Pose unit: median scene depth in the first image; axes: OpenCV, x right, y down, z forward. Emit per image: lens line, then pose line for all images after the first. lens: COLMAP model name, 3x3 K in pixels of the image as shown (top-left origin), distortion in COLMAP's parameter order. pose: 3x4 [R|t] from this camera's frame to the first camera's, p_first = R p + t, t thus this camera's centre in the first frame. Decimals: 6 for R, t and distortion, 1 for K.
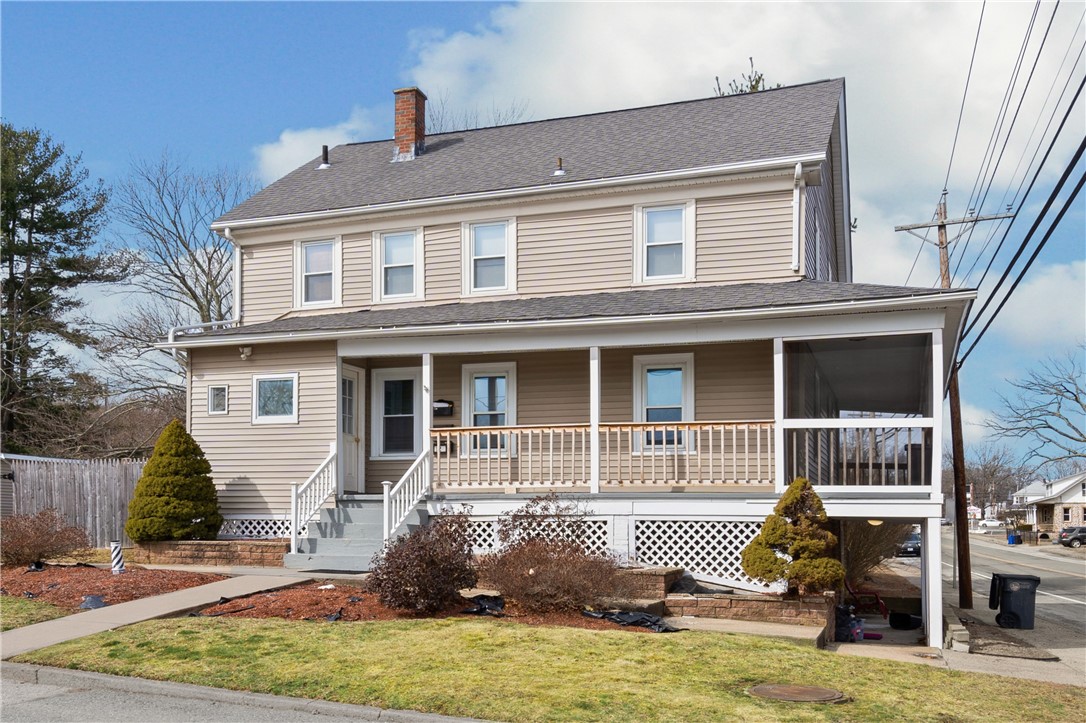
lens RADIAL K [[975.1, 0, 542.5], [0, 975.1, 555.9], [0, 0, 1]] dist [0.005429, -0.009981]
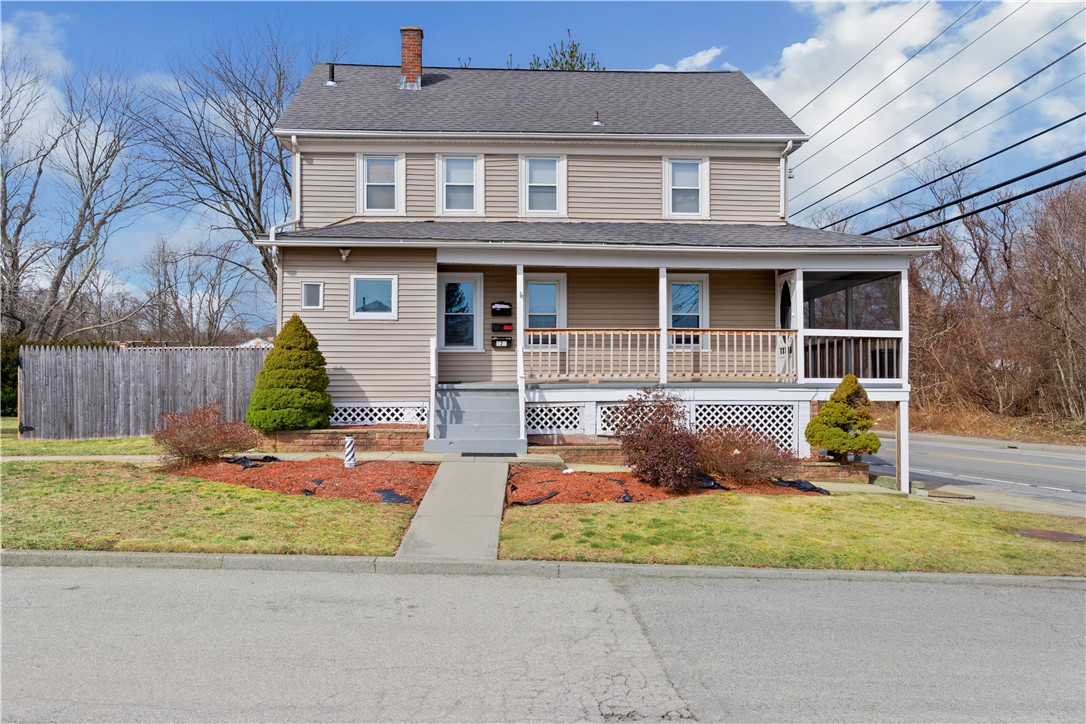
lens RADIAL K [[828.6, 0, 539.6], [0, 828.6, 376.3], [0, 0, 1]] dist [0.010069, -0.001496]
pose [[0.926128, -0.001897, 0.377204, -0.467716], [0.019290, 0.998917, -0.042337, -0.029702], [-0.376715, 0.046486, 0.925162, 0.071470]]
